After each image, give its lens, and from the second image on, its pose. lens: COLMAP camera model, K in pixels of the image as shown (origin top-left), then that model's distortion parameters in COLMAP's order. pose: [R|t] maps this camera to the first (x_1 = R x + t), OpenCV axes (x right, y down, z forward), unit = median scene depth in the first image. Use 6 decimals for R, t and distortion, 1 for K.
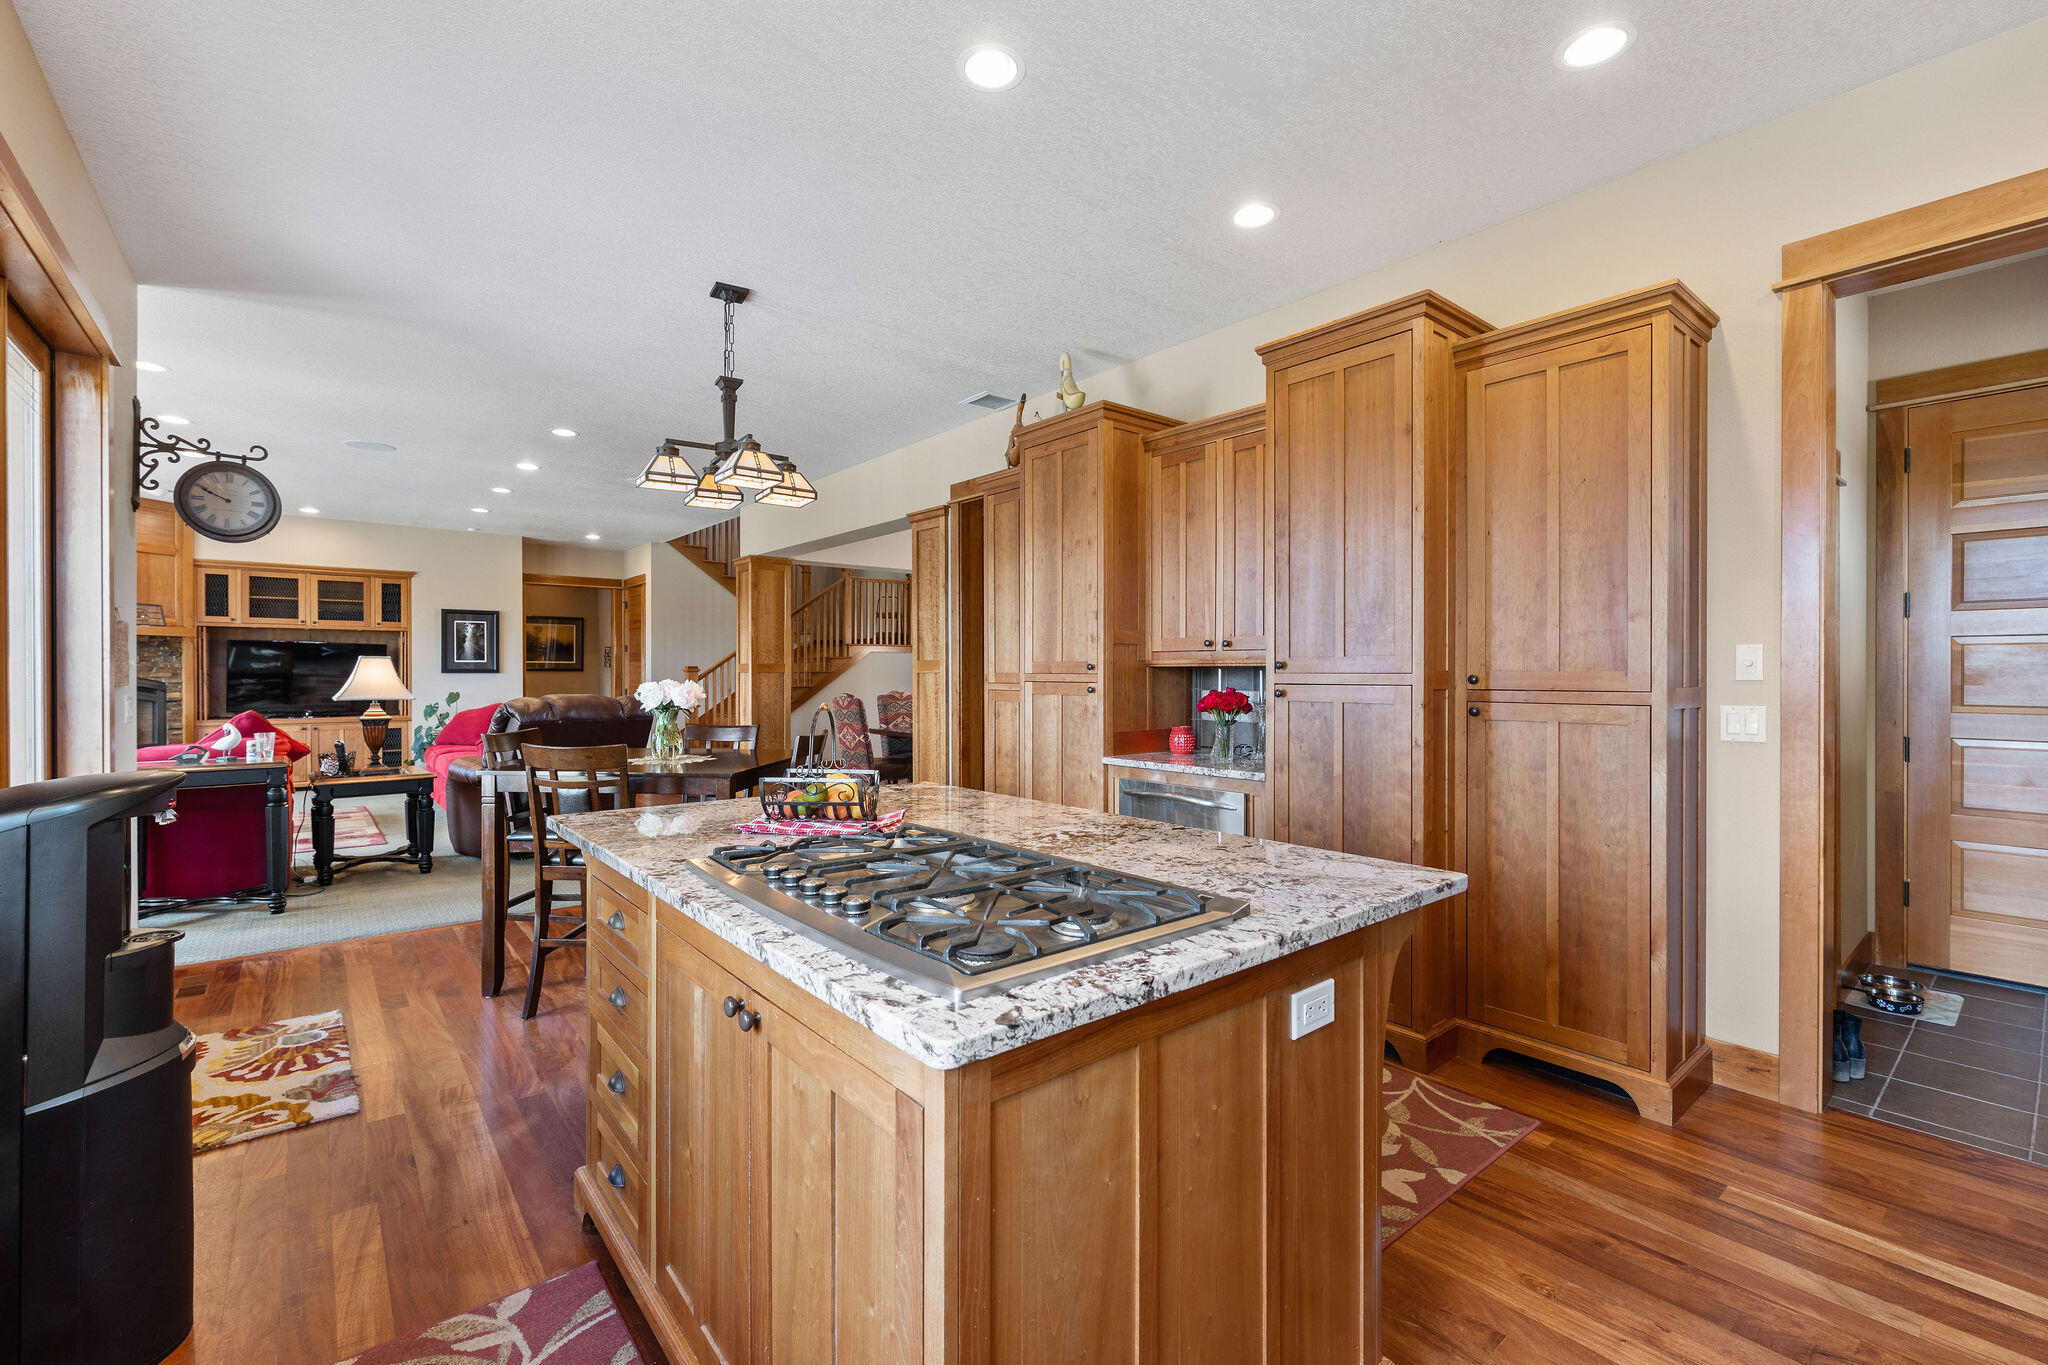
lens RADIAL K [[882.9, 0, 1028.5], [0, 882.9, 668.8], [0, 0, 1]] dist [0.003003, -0.000489]
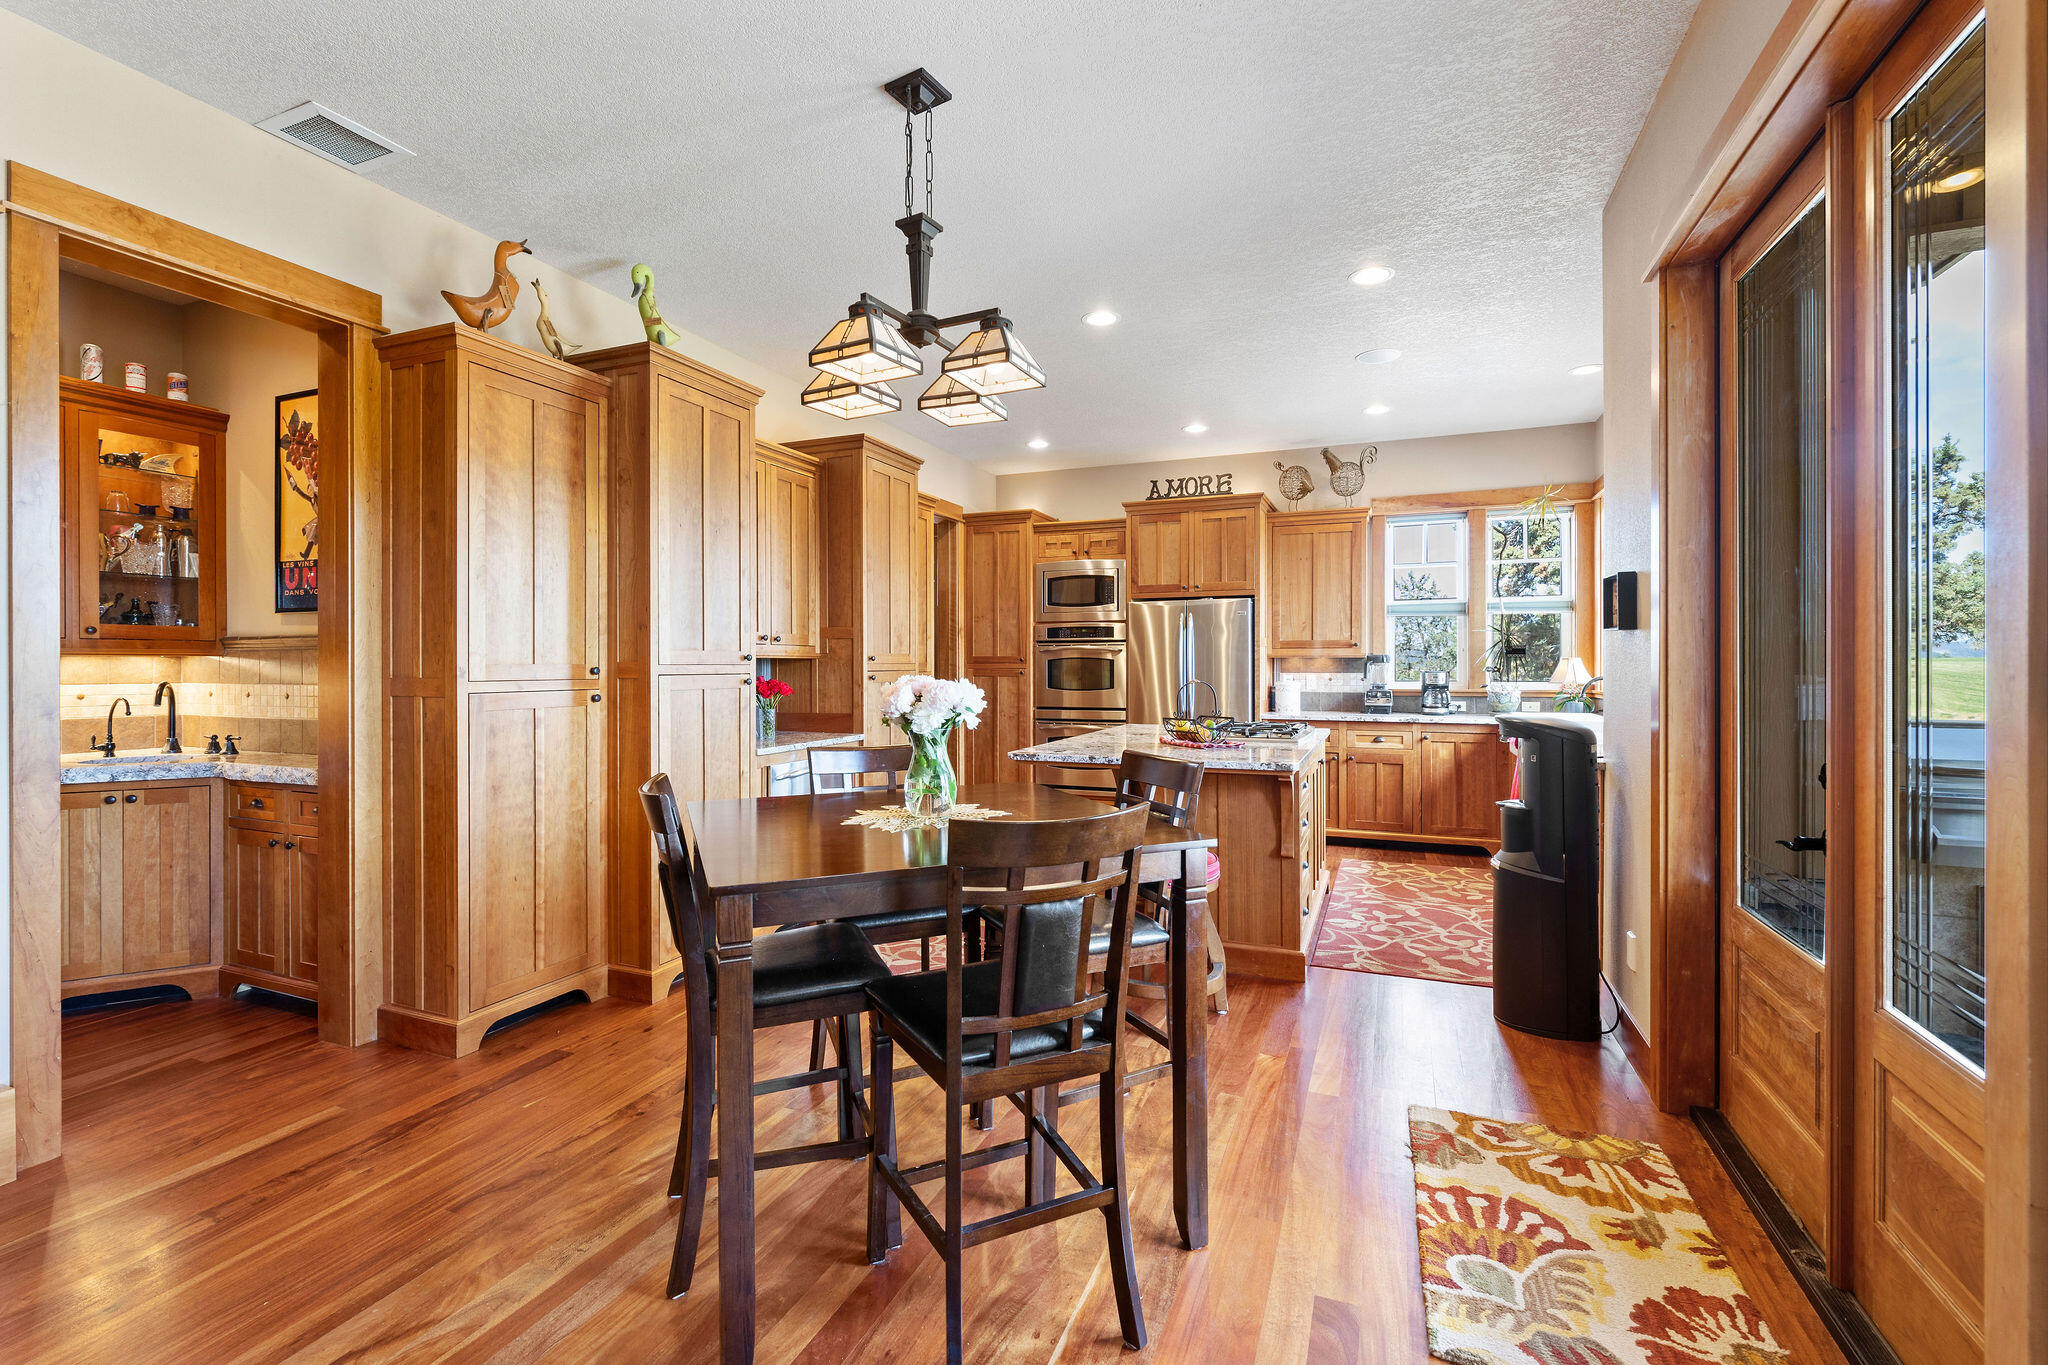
lens RADIAL K [[882.9, 0, 1019.4], [0, 882.9, 664.8], [0, 0, 1]] dist [0.003003, -0.000489]
pose [[-0.470006, -0.003364, 0.882657, -1.295753], [-0.001389, 0.999994, 0.003071, 0.002352], [-0.882662, 0.000217, -0.470008, 1.684053]]
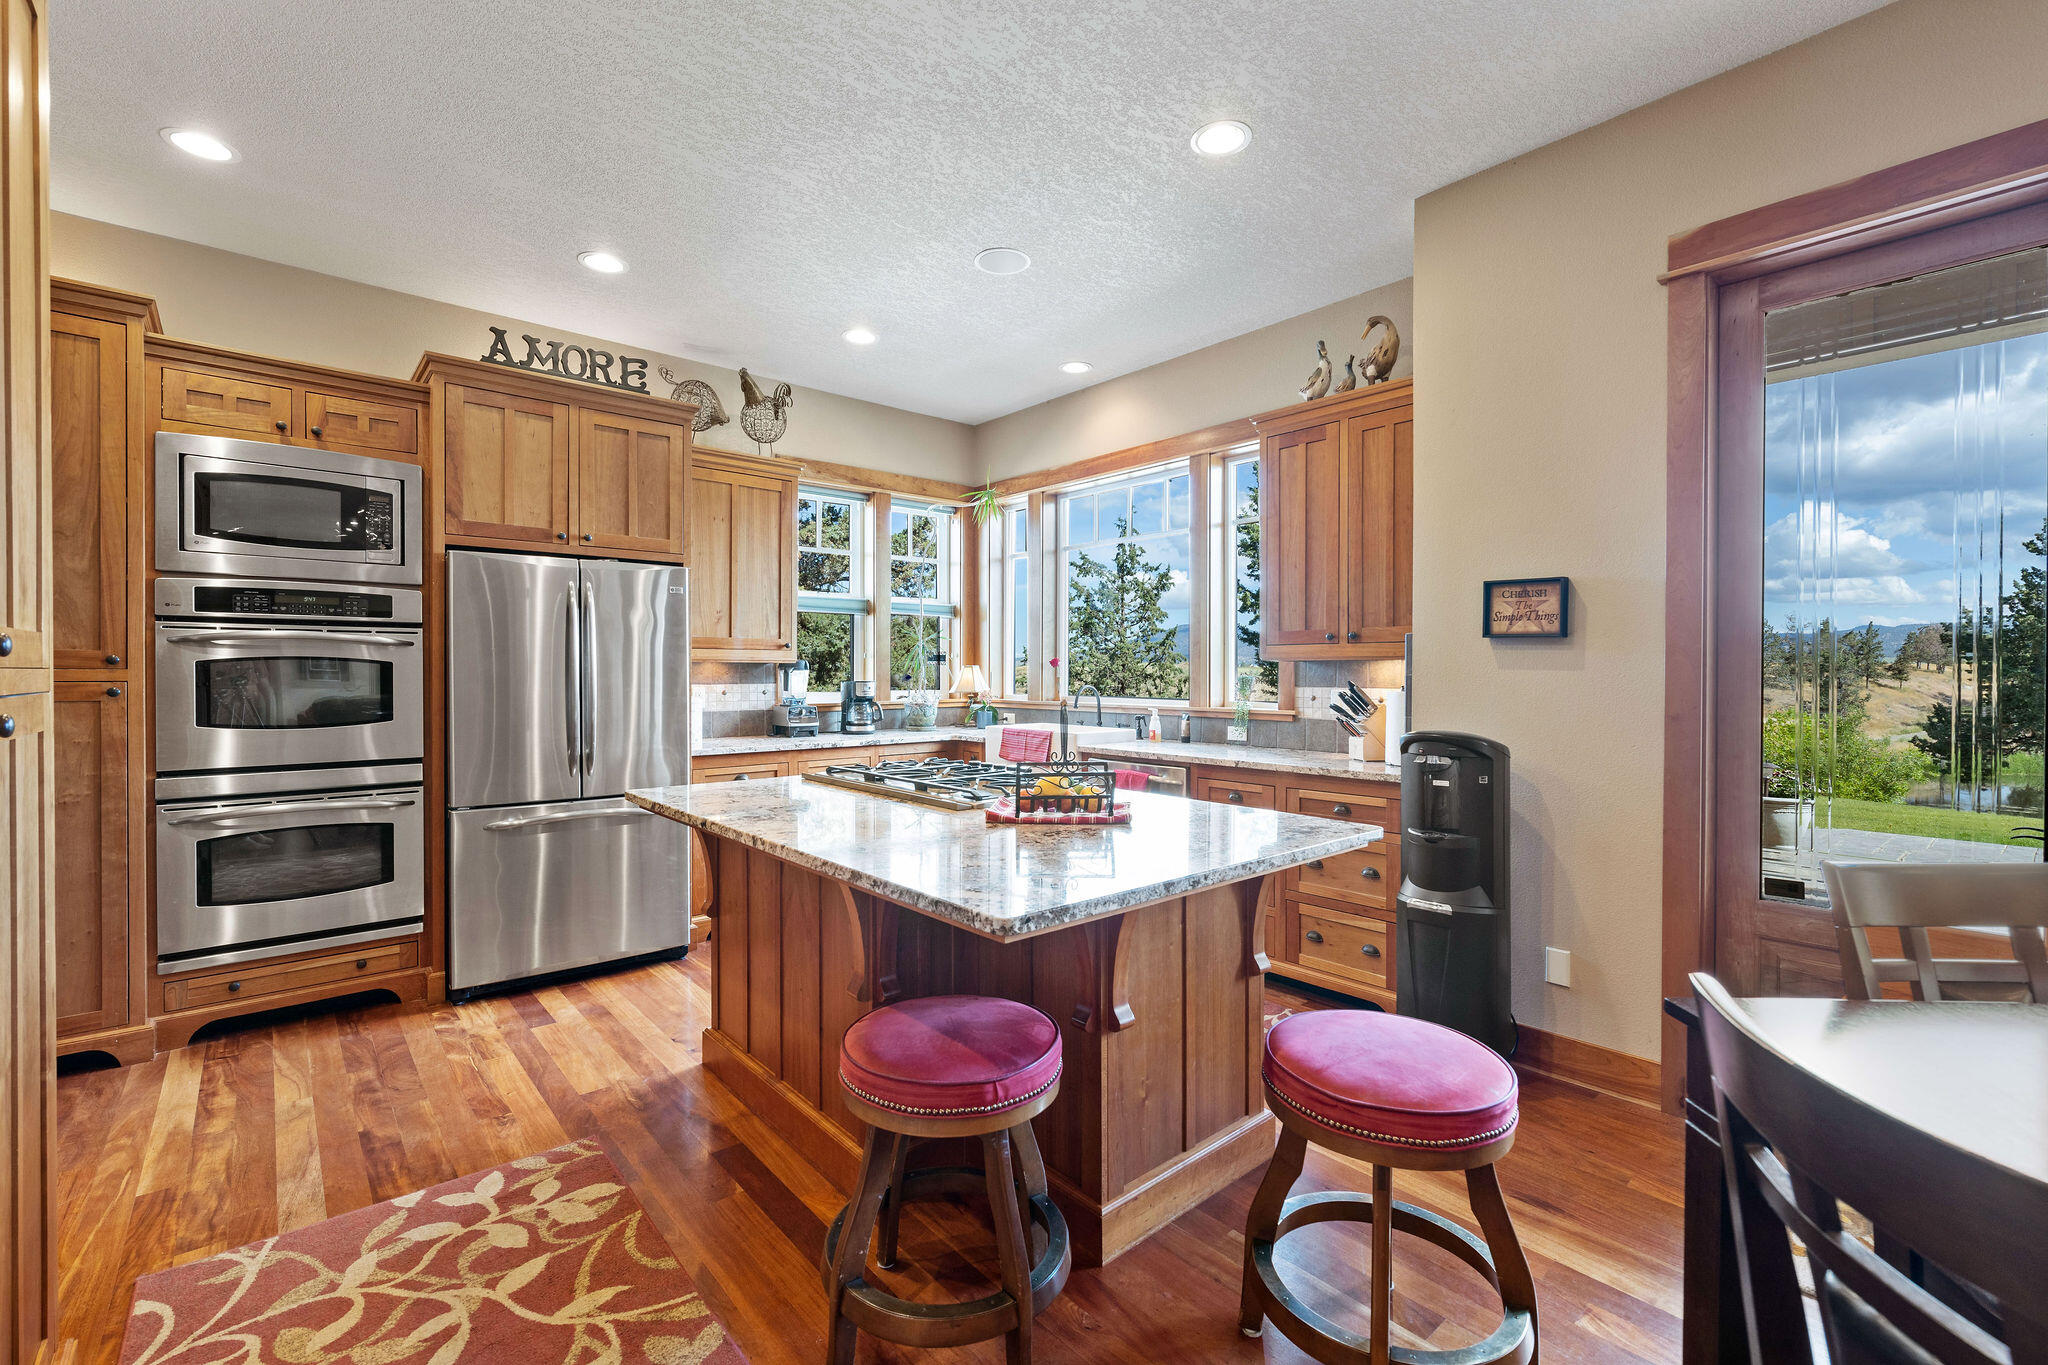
lens RADIAL K [[882.9, 0, 1040.1], [0, 882.9, 673.2], [0, 0, 1]] dist [0.003003, -0.000489]
pose [[-0.999308, -0.001676, -0.037151, -0.124455], [-0.001660, 0.999999, -0.000459, 0.009132], [0.037151, -0.000397, -0.999310, 1.553508]]
